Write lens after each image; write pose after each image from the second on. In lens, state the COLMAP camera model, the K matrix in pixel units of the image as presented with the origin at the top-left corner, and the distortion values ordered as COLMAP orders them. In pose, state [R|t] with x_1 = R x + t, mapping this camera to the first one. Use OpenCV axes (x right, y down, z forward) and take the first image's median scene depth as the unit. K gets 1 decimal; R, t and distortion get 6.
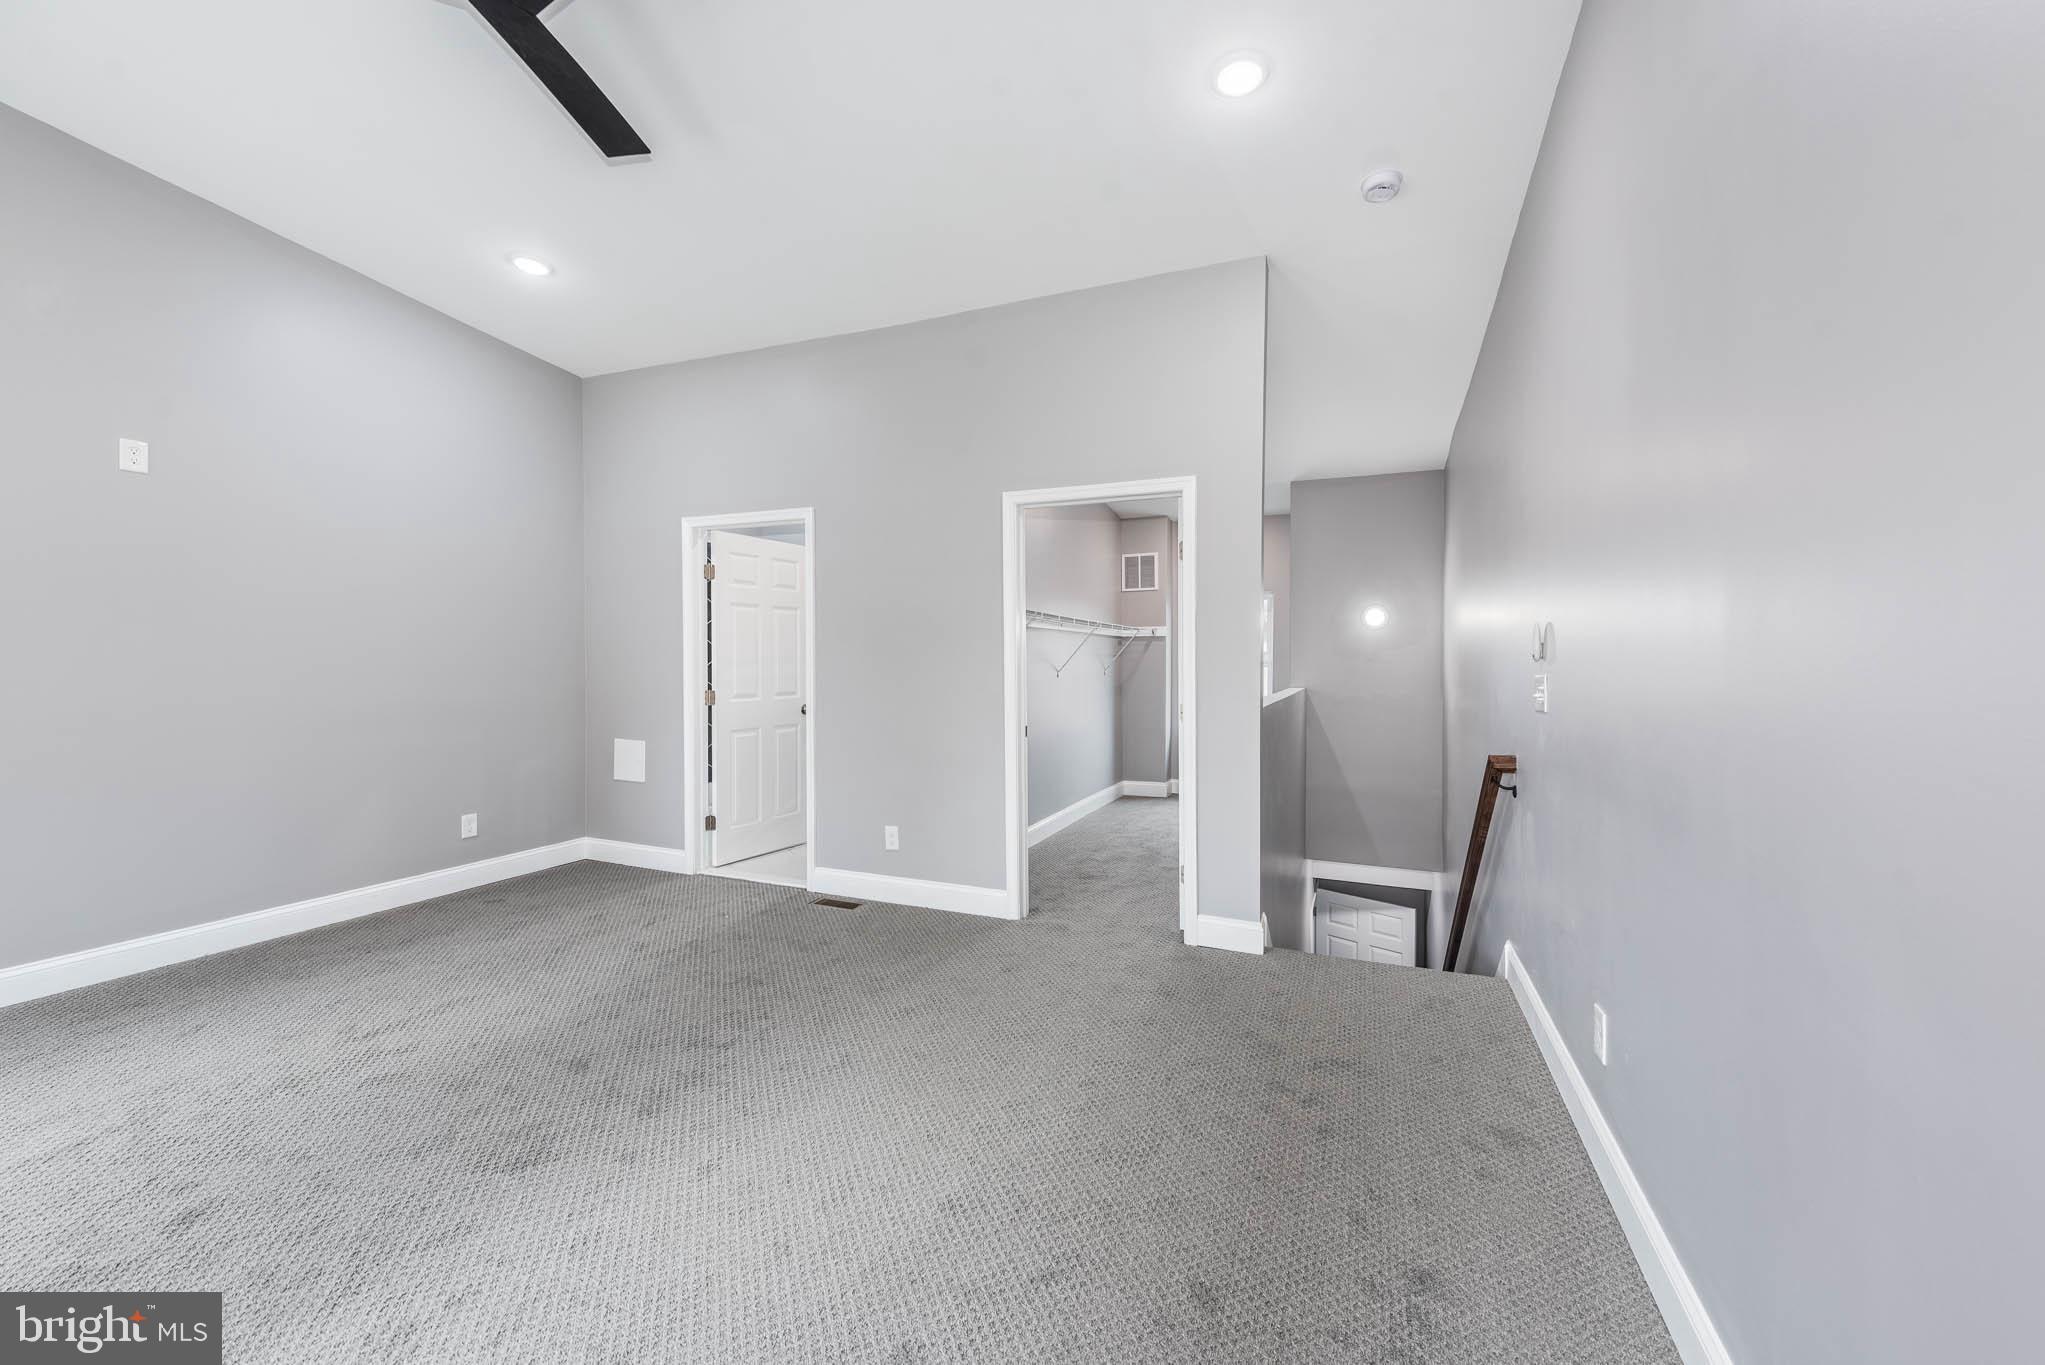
lens RADIAL K [[809.1, 0, 1000.0], [0, 809.1, 677.1], [0, 0, 1]] dist [-0.000149, -0.000097]
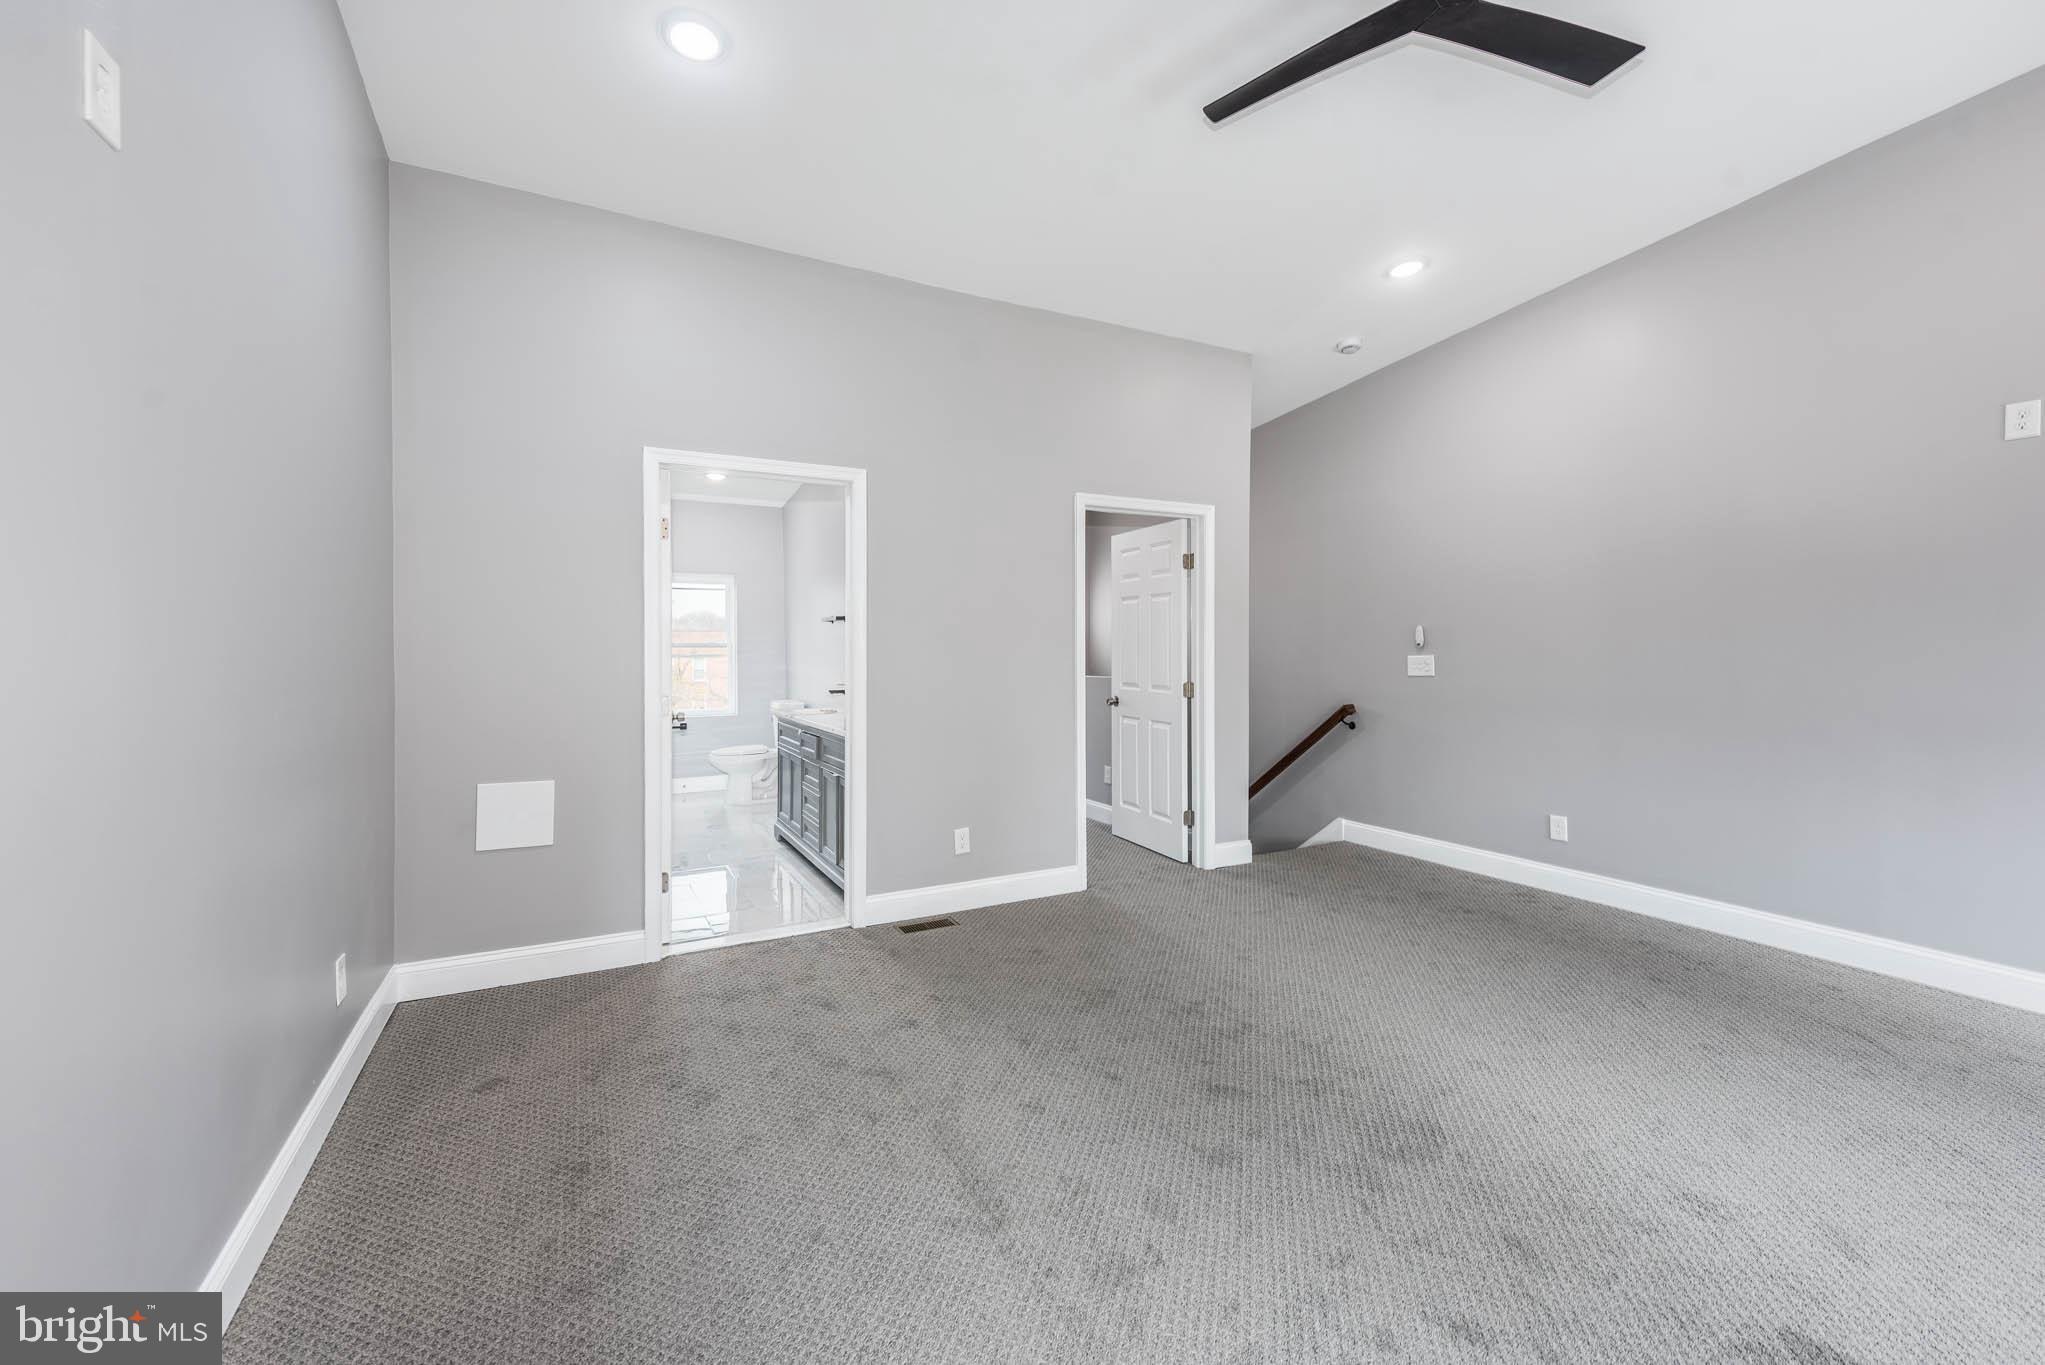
lens RADIAL K [[829.2, 0, 1012.7], [0, 829.2, 649.0], [0, 0, 1]] dist [0.001219, 0.000249]
pose [[0.626808, -0.007668, 0.779136, -0.857889], [0.020630, 0.999764, -0.006757, -0.013841], [-0.778900, 0.020309, 0.626819, 0.359943]]
